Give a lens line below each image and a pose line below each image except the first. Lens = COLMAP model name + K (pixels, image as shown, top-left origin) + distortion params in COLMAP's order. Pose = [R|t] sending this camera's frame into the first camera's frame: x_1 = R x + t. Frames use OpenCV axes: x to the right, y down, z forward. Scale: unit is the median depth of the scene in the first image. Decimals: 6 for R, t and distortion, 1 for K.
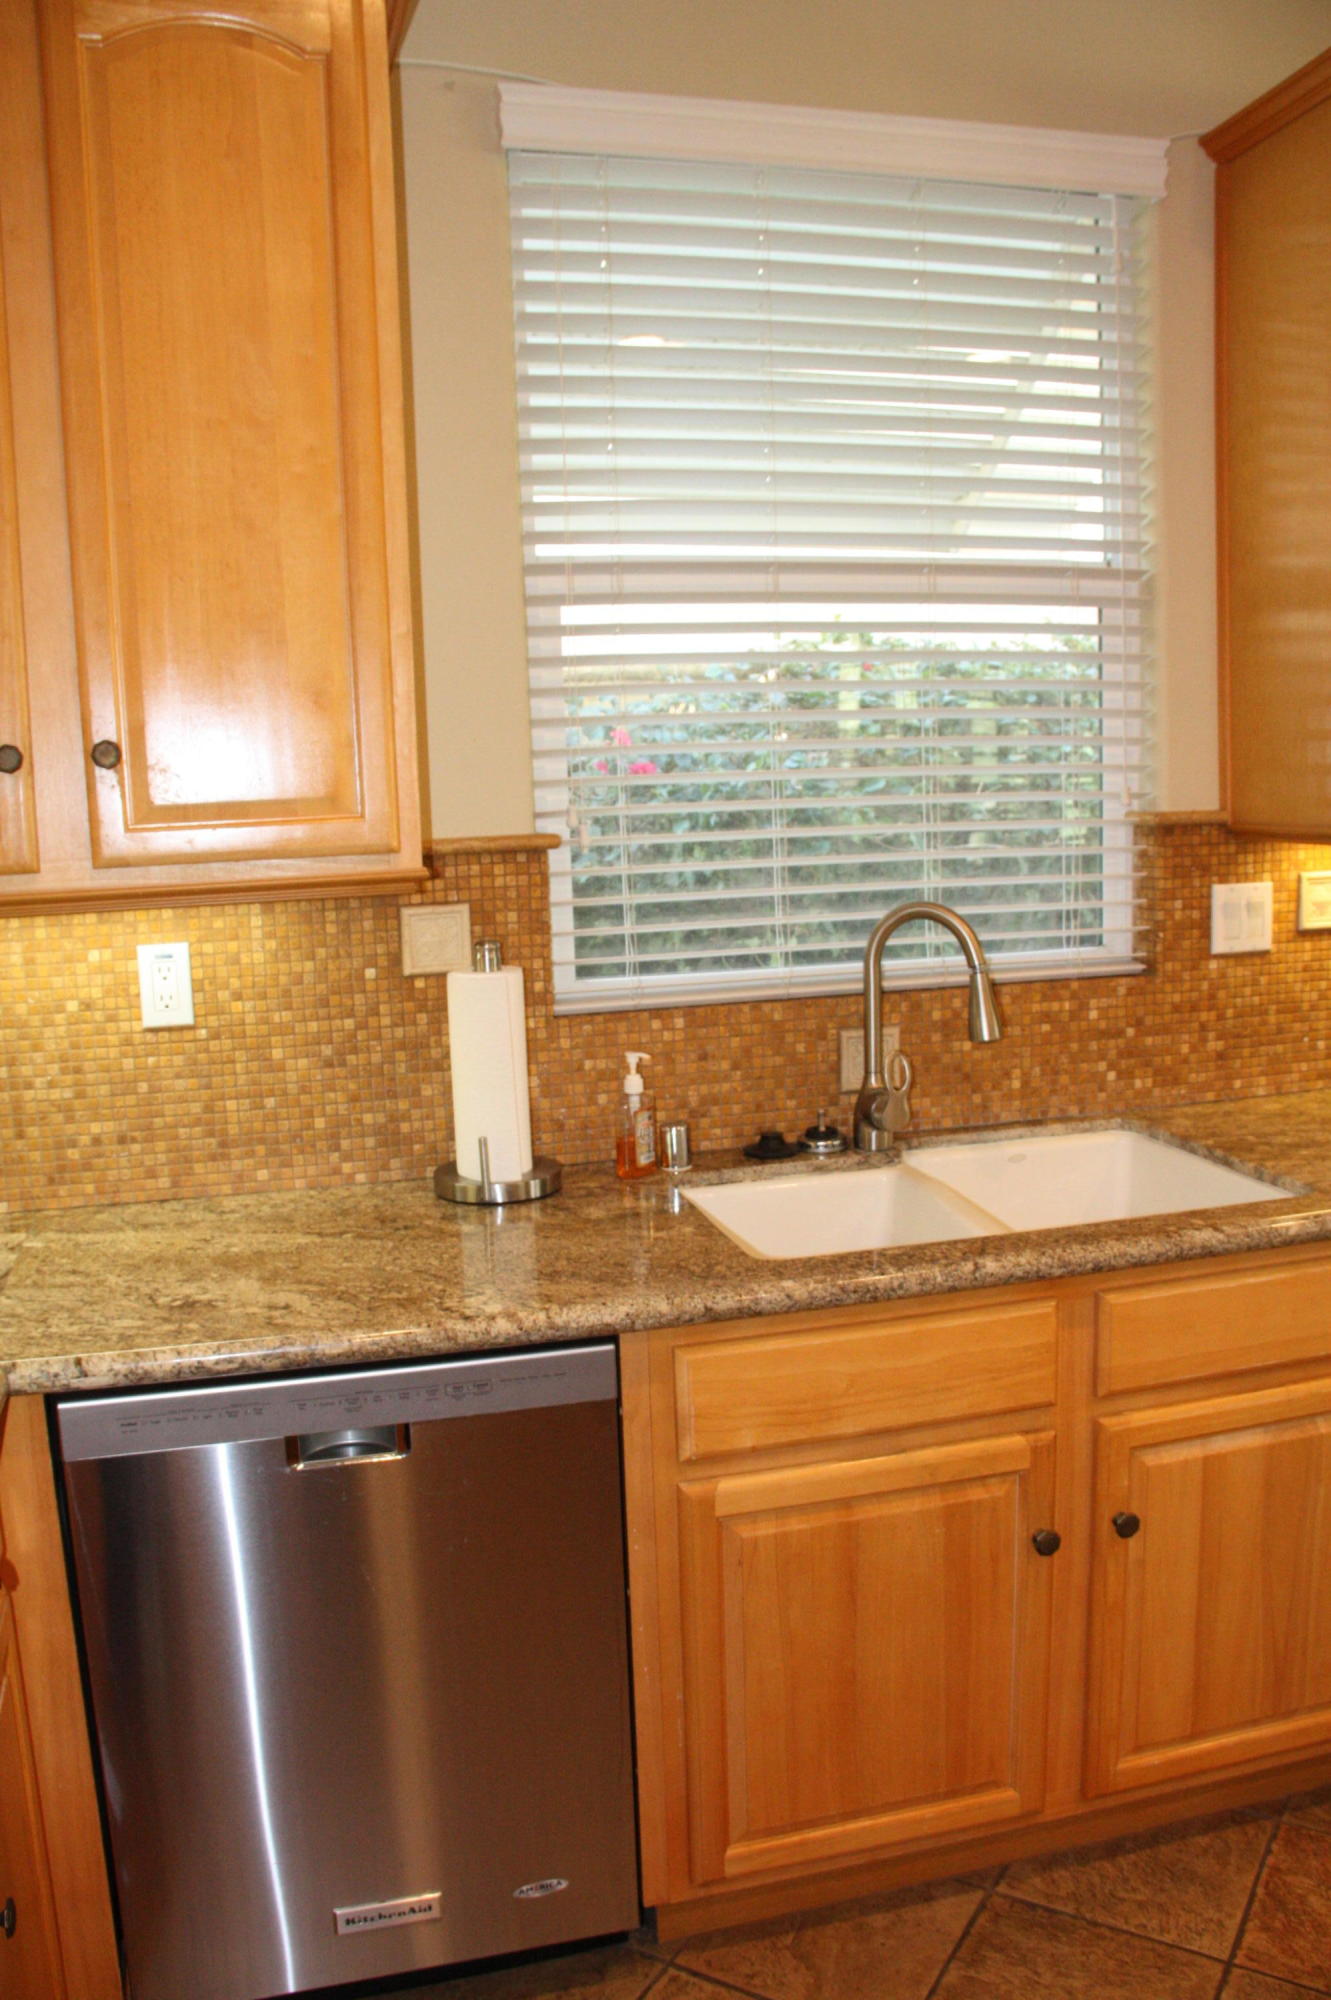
lens RADIAL K [[1657.7, 0, 671.5], [0, 1657.7, 1012.2], [0, 0, 1]] dist [-0.181672, 0.145752]
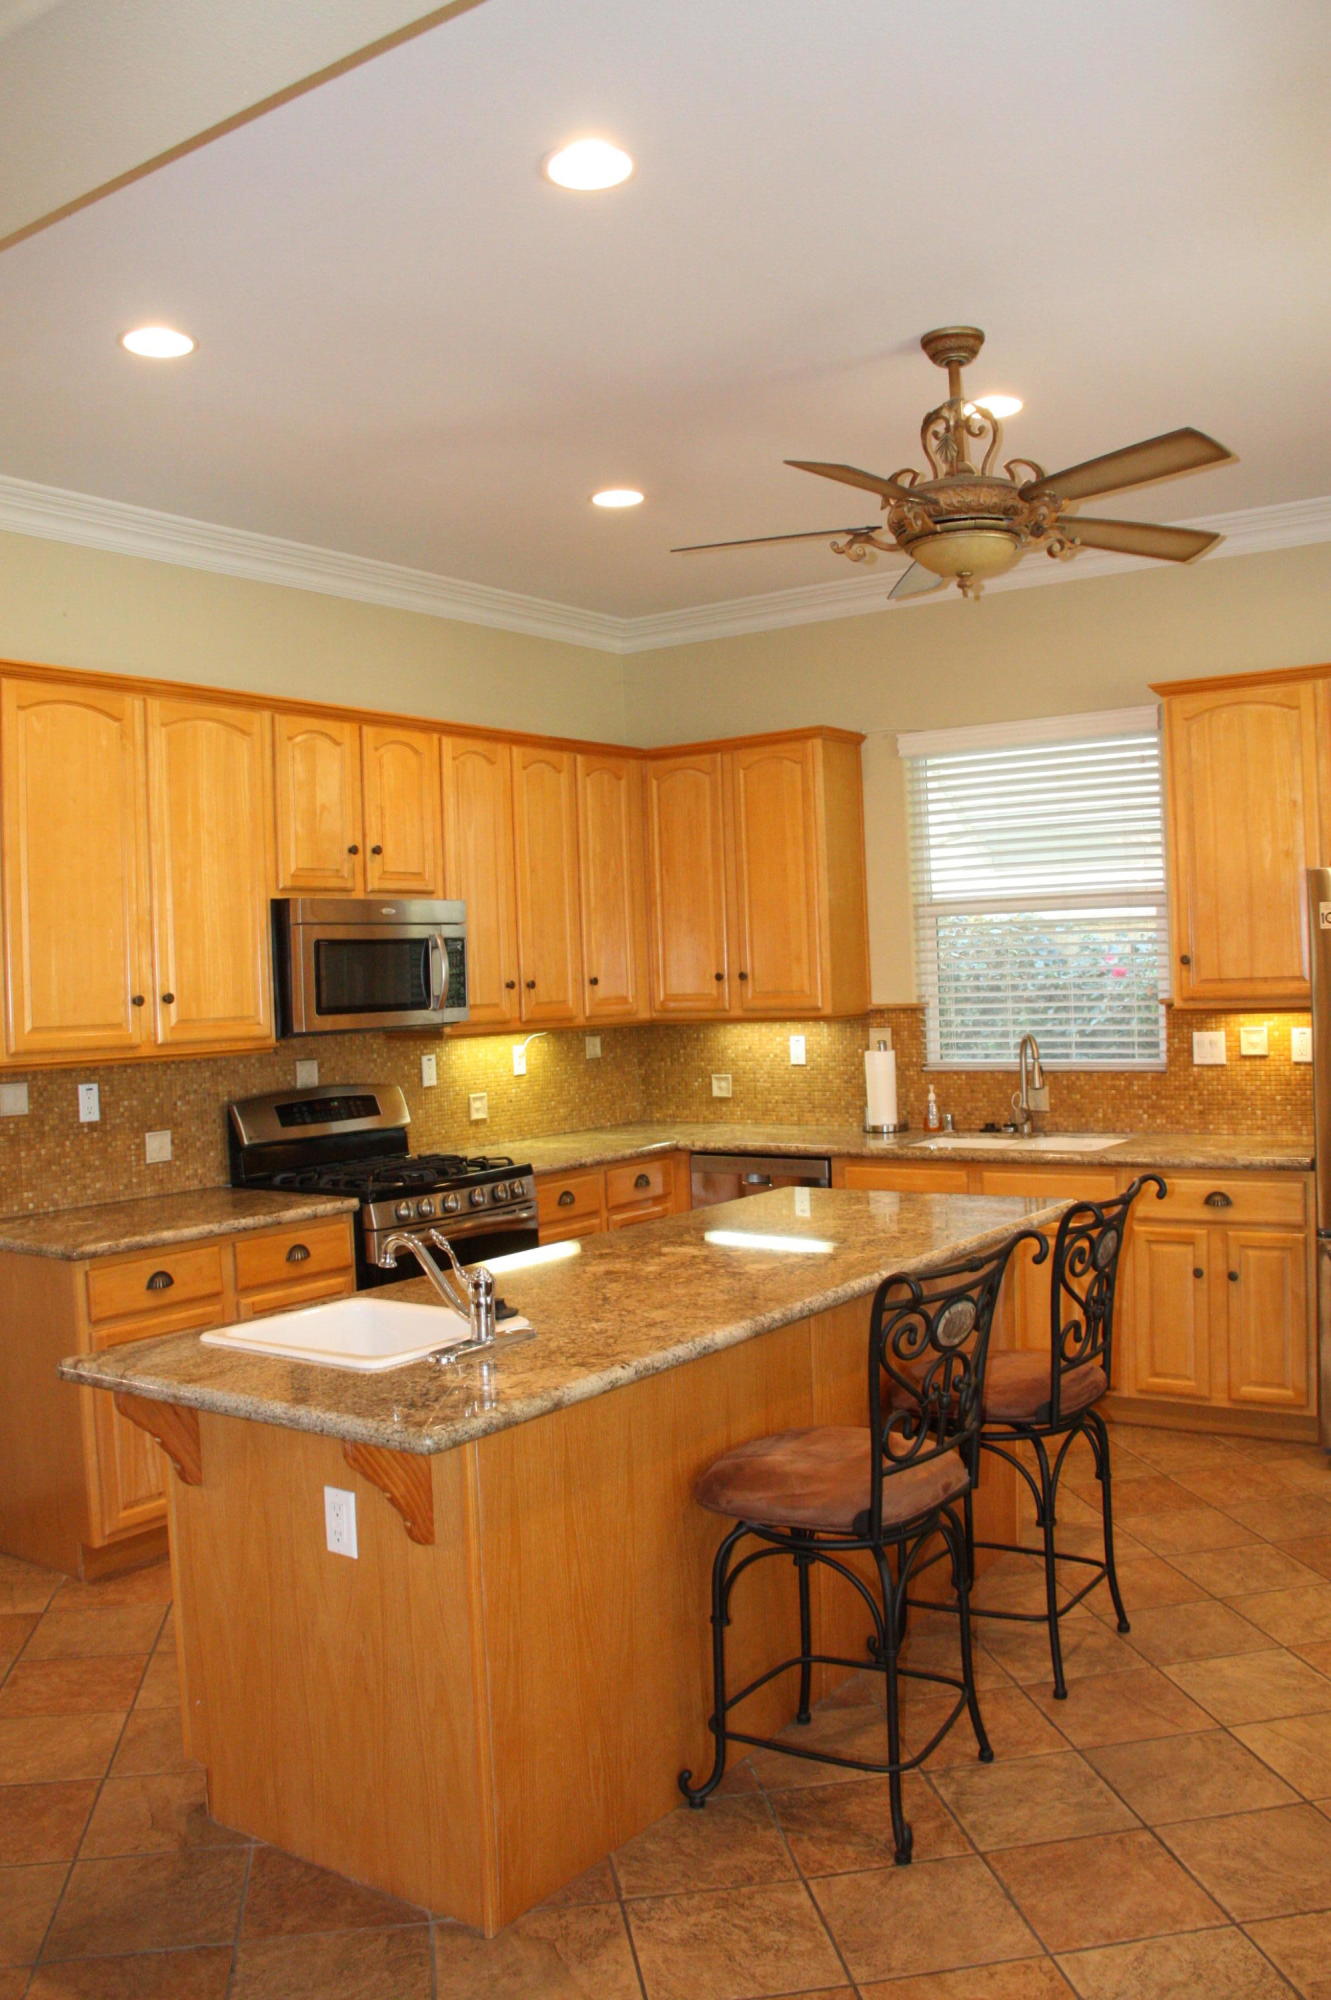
lens RADIAL K [[1657.7, 0, 671.5], [0, 1657.7, 1012.2], [0, 0, 1]] dist [-0.181672, 0.145752]
pose [[0.632622, 0.027117, -0.773986, 1.598464], [-0.094845, 0.994577, -0.042676, 0.054728], [0.768631, 0.100407, 0.631763, -0.924438]]
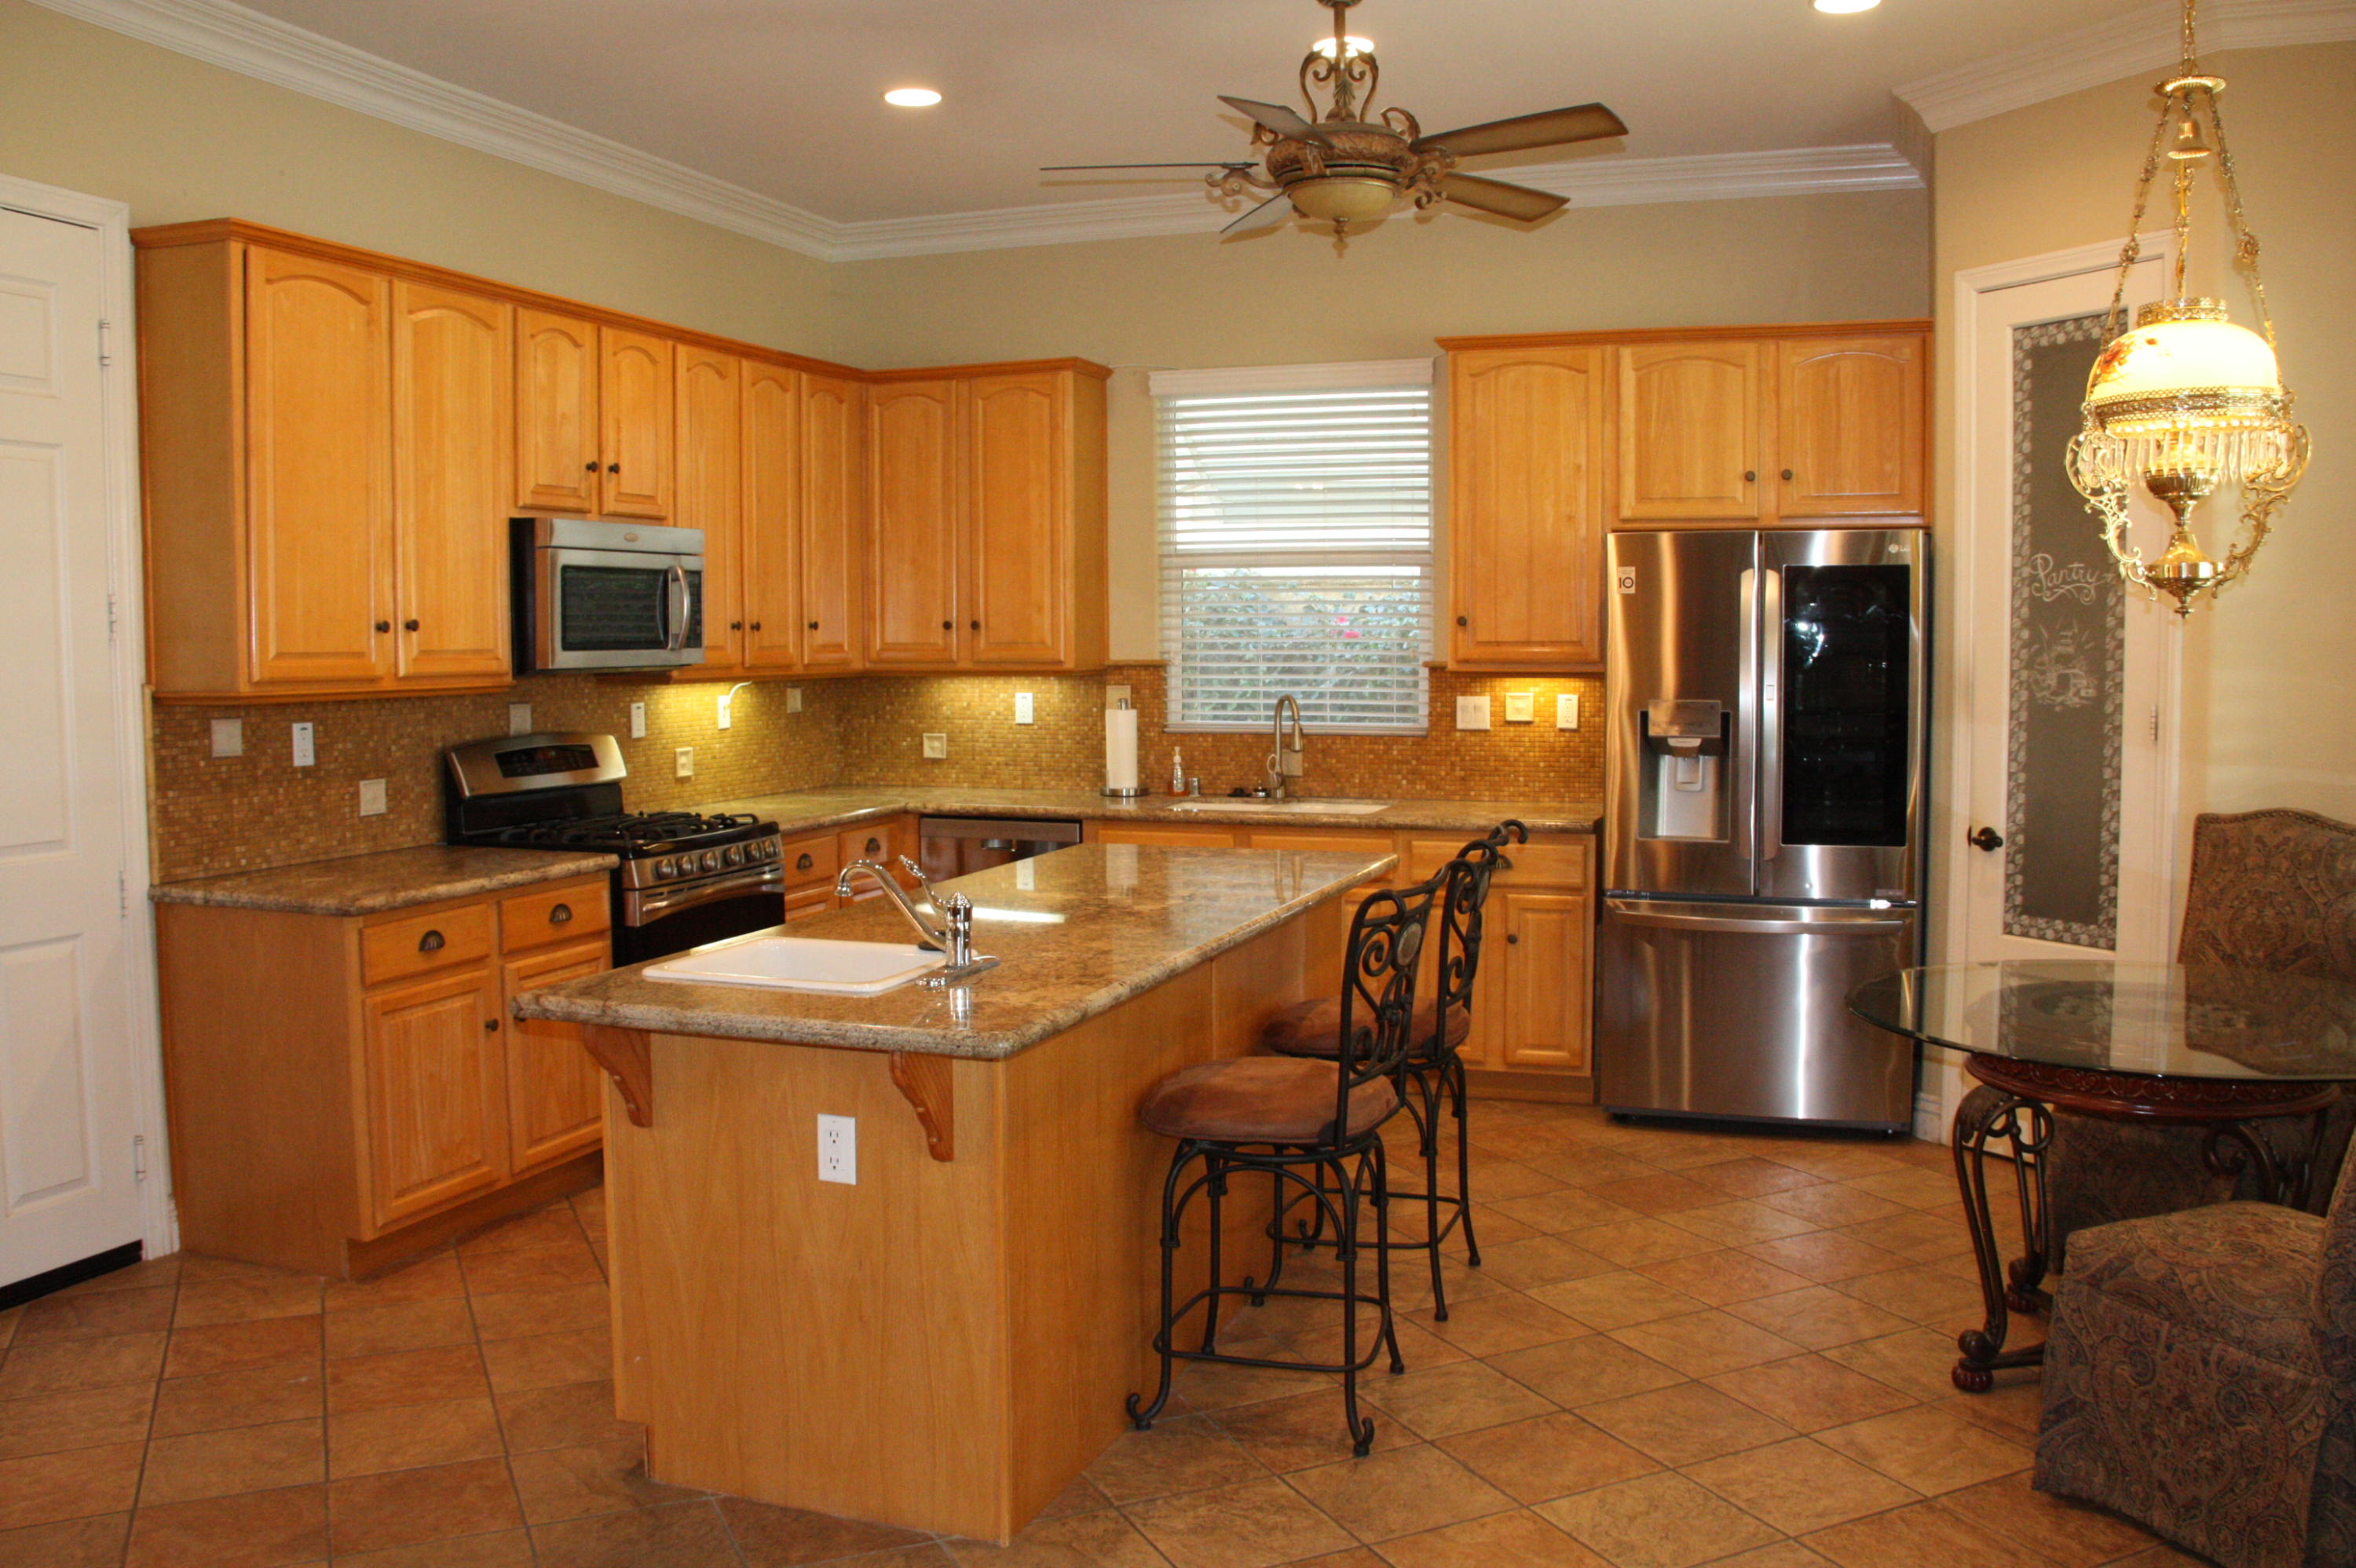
lens RADIAL K [[1952.6, 0, 1171.4], [0, 1952.6, 791.5], [0, 0, 1]] dist [-0.181672, 0.145752]
pose [[0.814322, 0.075894, -0.575430, 1.522066], [-0.105714, 0.994225, -0.018473, 0.133369], [0.570704, 0.075874, 0.817643, -1.297302]]
